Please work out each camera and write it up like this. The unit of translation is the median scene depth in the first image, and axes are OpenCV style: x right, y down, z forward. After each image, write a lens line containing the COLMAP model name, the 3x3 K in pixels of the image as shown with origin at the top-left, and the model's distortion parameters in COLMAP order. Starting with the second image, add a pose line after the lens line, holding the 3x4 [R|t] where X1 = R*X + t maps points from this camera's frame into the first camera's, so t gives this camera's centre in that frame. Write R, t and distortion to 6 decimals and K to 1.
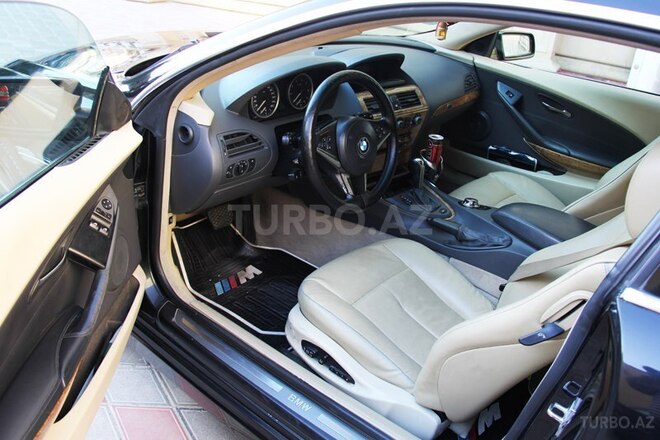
lens RADIAL K [[573.7, 0, 330.0], [0, 573.7, 220.0], [0, 0, 1]] dist [-0.160652, 0.000589]
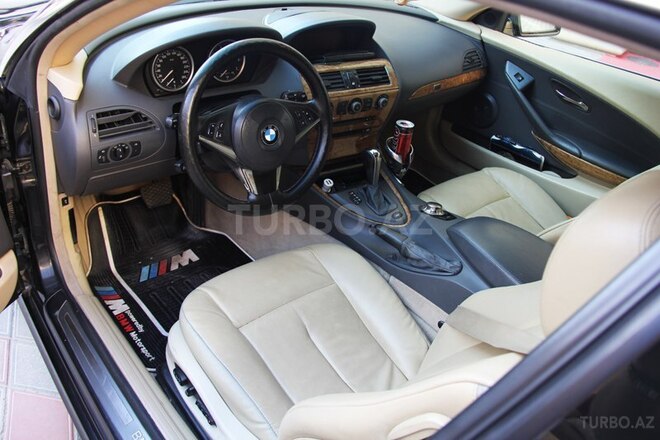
lens RADIAL K [[542.5, 0, 310.1], [0, 542.5, 220.7], [0, 0, 1]] dist [-0.140383, 0.002796]
pose [[0.985613, 0.102023, -0.134752, 0.173477], [-0.090780, 0.992054, 0.087105, -0.062737], [0.142568, -0.073619, 0.987043, 0.195915]]
